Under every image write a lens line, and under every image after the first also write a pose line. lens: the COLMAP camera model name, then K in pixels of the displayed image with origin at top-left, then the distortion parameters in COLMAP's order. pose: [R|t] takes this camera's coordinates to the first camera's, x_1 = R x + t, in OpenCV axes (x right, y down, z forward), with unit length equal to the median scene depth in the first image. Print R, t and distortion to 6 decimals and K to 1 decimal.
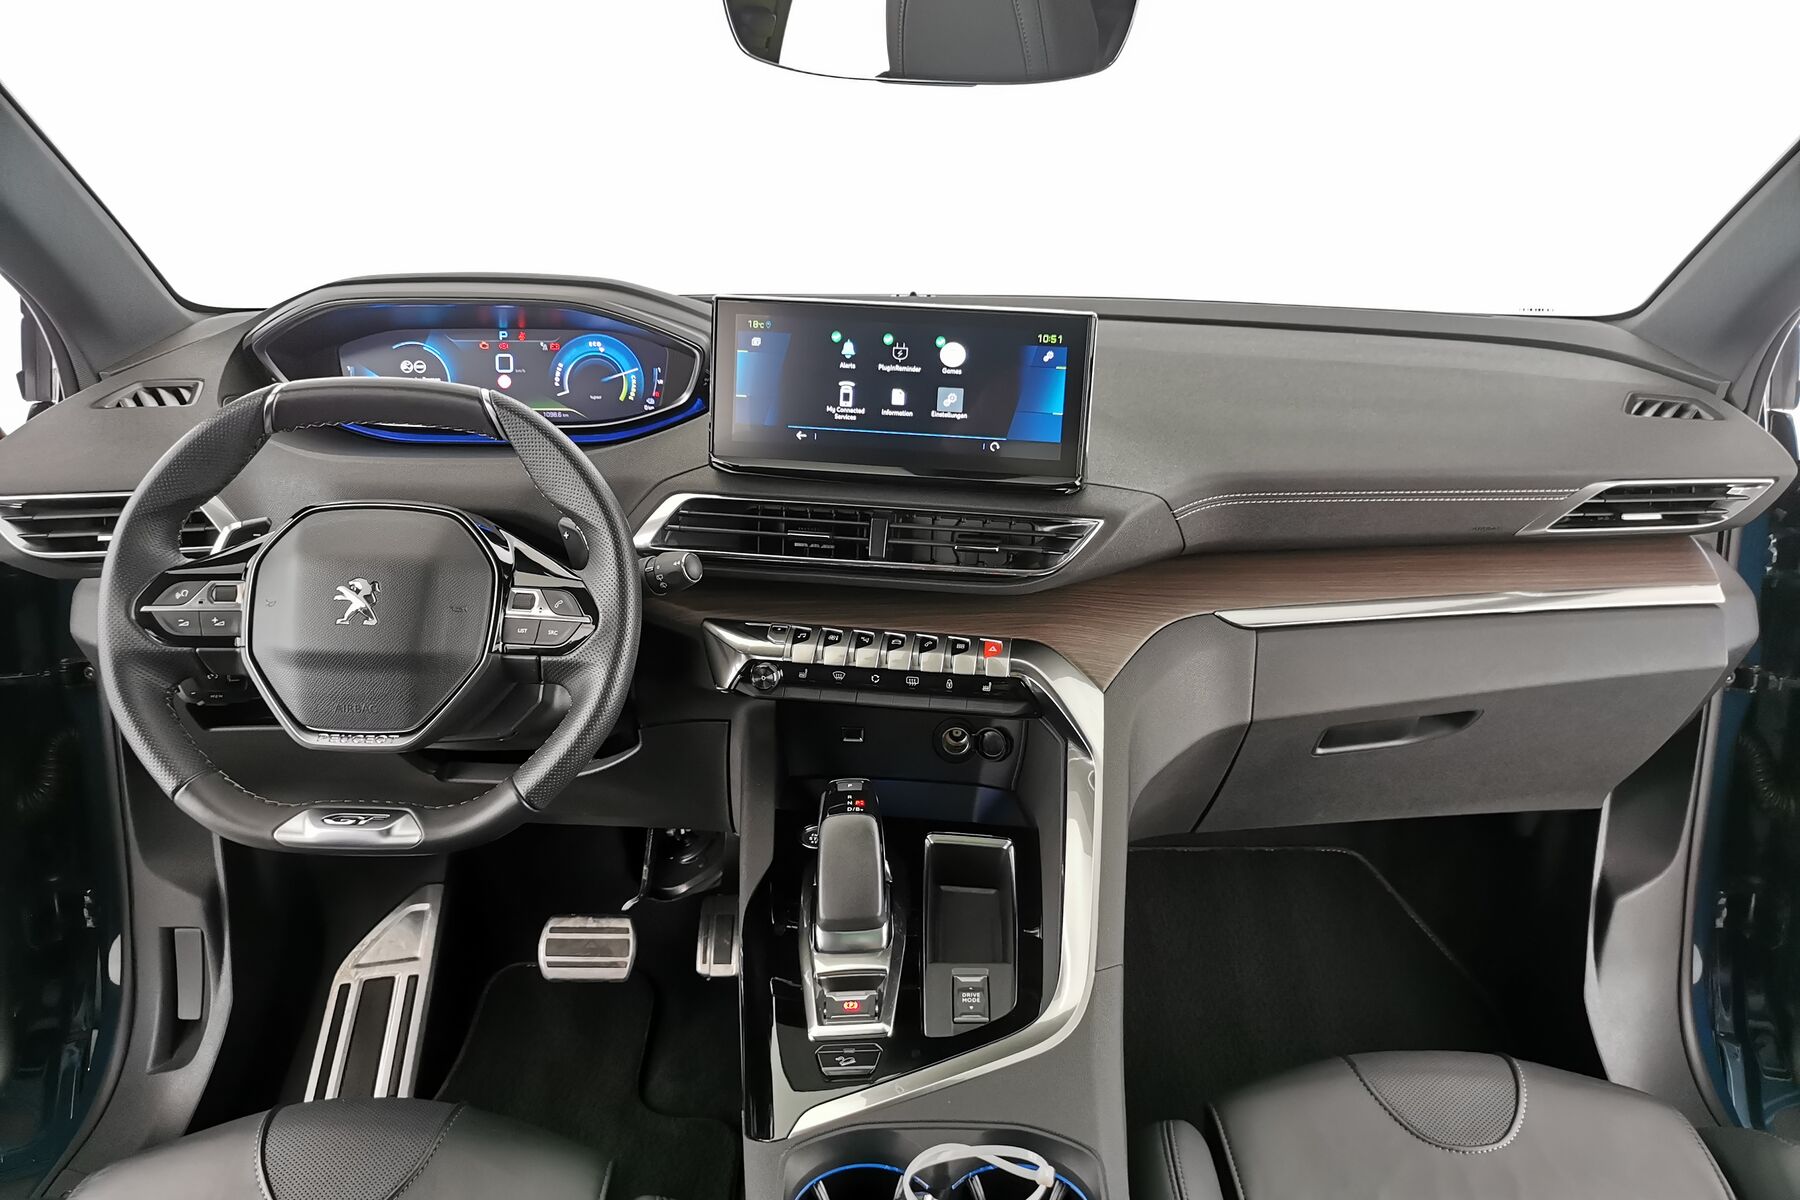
lens RADIAL K [[1395.1, 0, 894.6], [0, 1395.1, 596.4], [0, 0, 1]] dist [0.054748, -0.057540]
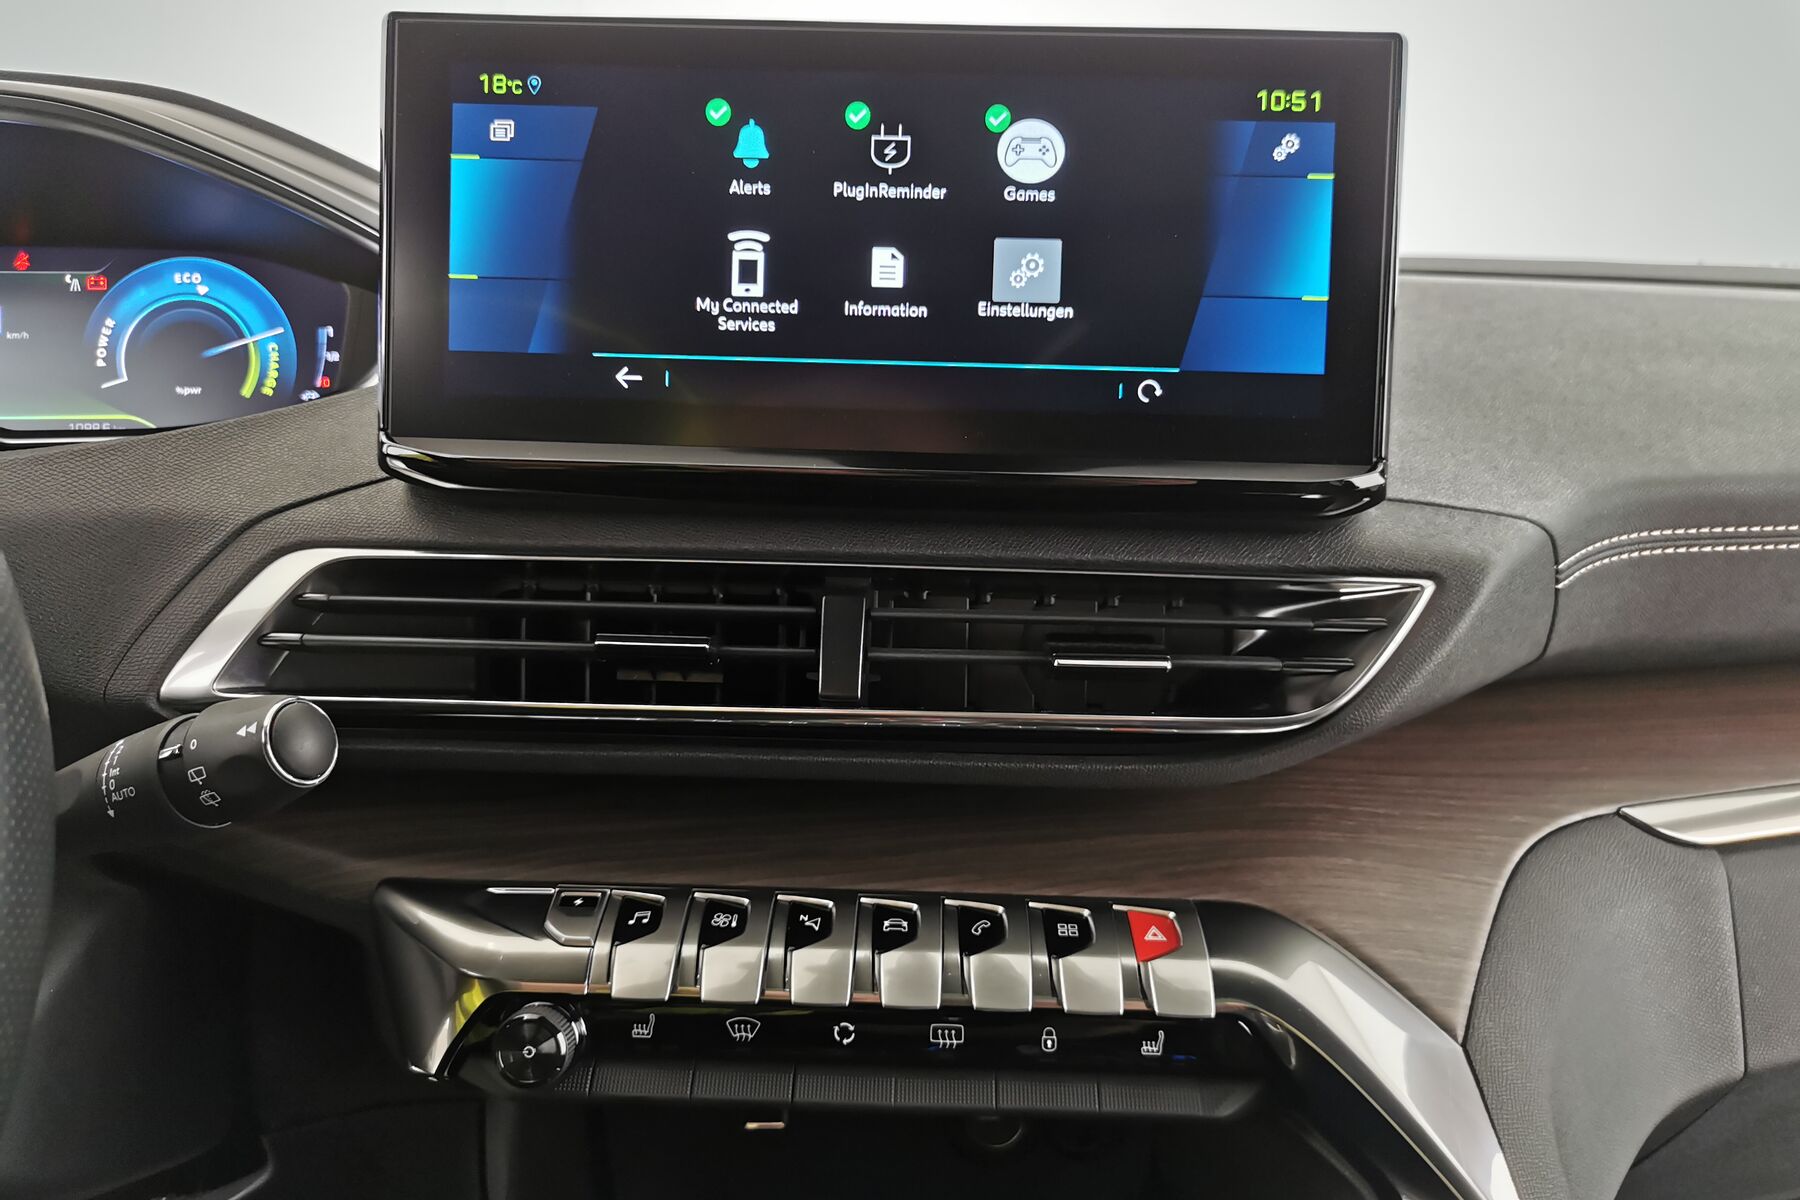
lens RADIAL K [[1410.4, 0, 900.0], [0, 1410.4, 600.0], [0, 0, 1]] dist [0.044929, -0.056962]
pose [[0.994415, -0.024681, 0.102617, -0.034451], [0.037729, 0.991156, -0.127227, -0.005438], [-0.098569, 0.130388, 0.986551, 0.620150]]
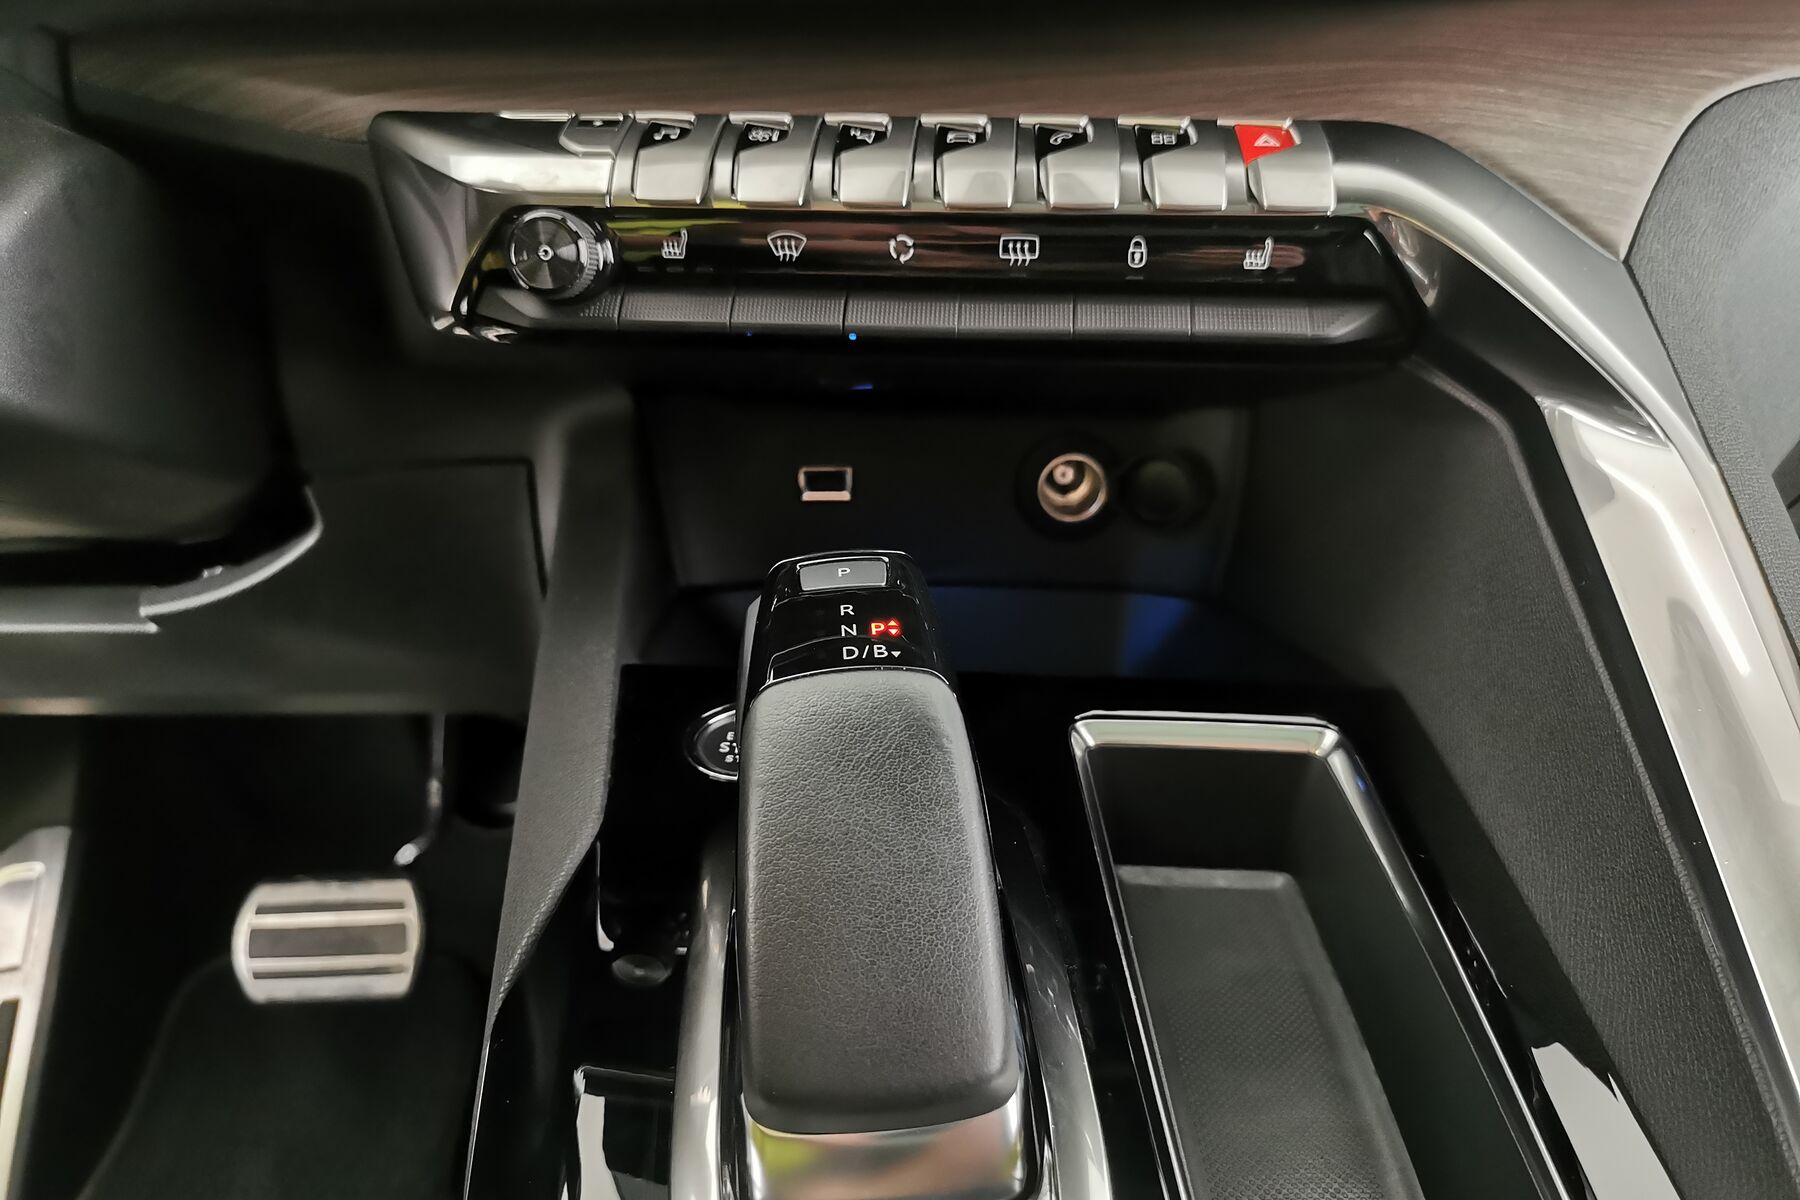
lens RADIAL K [[1410.4, 0, 900.0], [0, 1410.4, 600.0], [0, 0, 1]] dist [0.044929, -0.056962]
pose [[0.998357, -0.041645, 0.039347, -0.030204], [0.037072, 0.993177, 0.110566, 0.103306], [-0.043683, -0.108926, 0.993090, 0.671077]]
